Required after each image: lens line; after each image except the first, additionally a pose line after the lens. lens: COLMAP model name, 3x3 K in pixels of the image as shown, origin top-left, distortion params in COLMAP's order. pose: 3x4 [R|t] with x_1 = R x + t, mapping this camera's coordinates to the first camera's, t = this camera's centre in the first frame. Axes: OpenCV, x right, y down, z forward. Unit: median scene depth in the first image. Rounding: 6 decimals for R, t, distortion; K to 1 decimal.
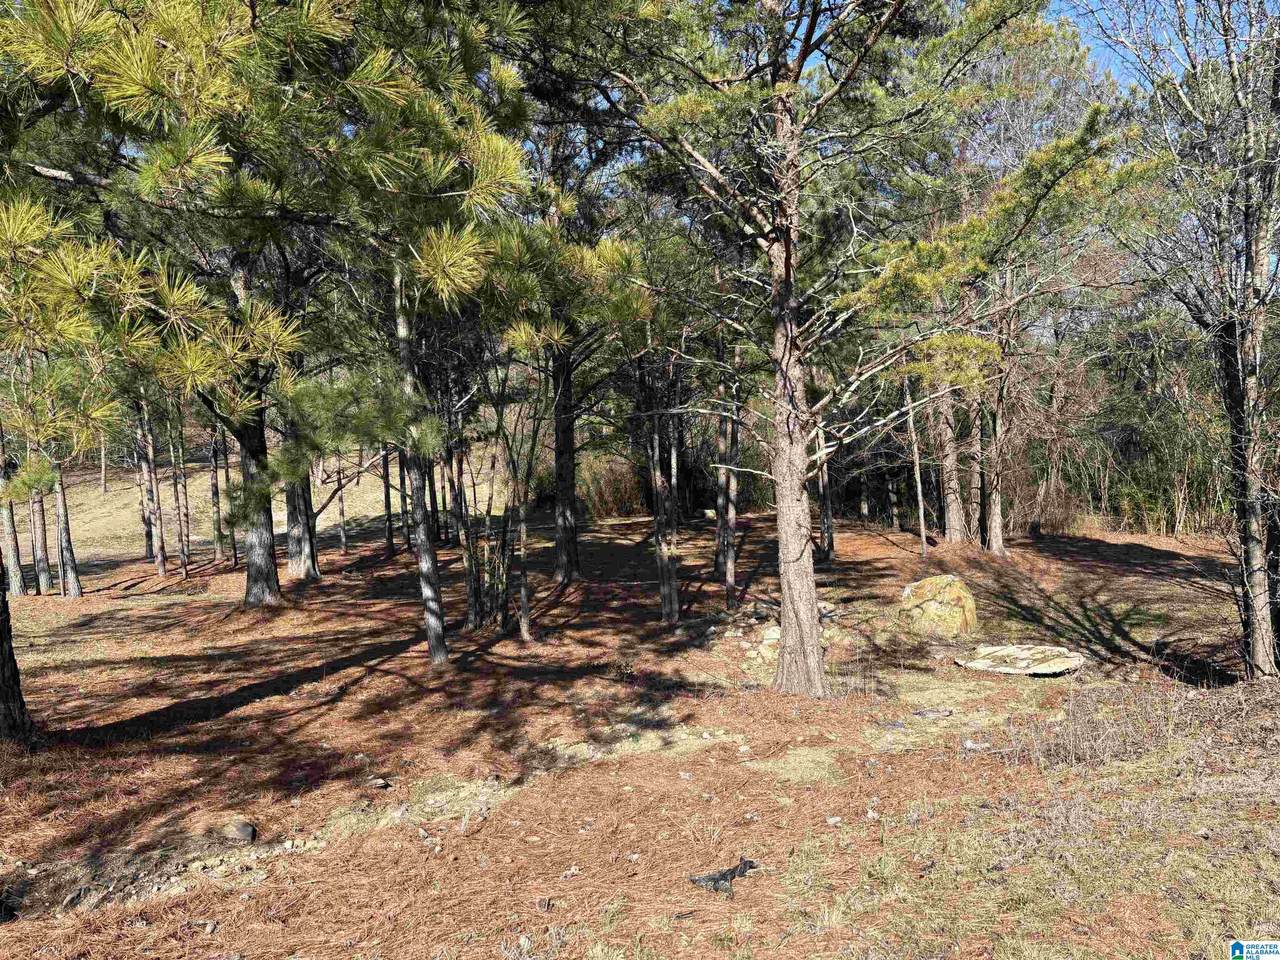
lens RADIAL K [[961.8, 0, 642.9], [0, 961.8, 478.1], [0, 0, 1]] dist [0.044596, -0.040145]
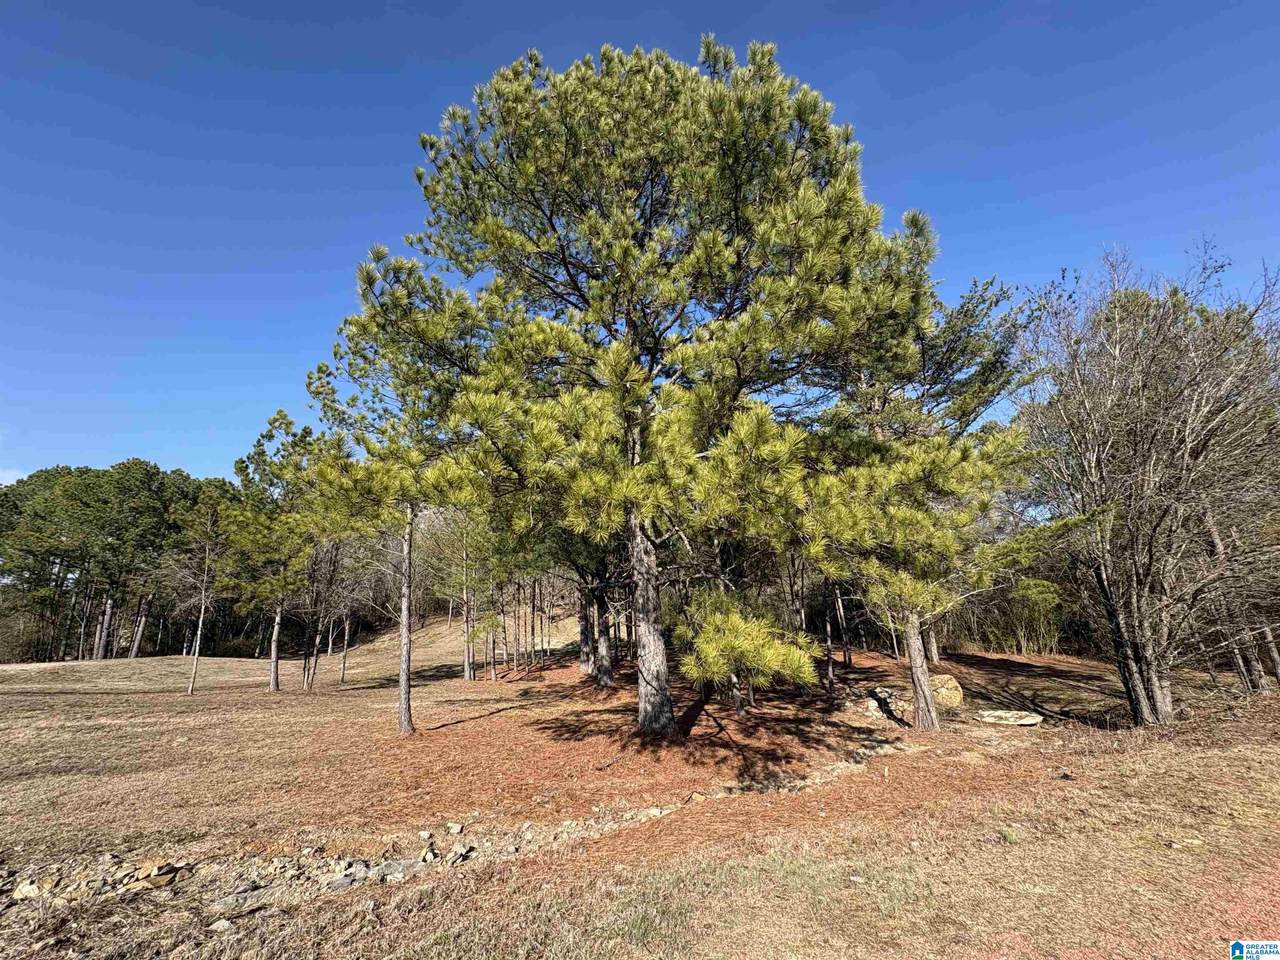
lens RADIAL K [[511.3, 0, 645.5], [0, 511.3, 480.7], [0, 0, 1]] dist [0.000768, 0.000081]
pose [[0.998441, -0.007994, -0.055239, -0.244199], [-0.006572, 0.965966, -0.258587, -0.012038], [0.055426, 0.258547, 0.964407, -0.182107]]
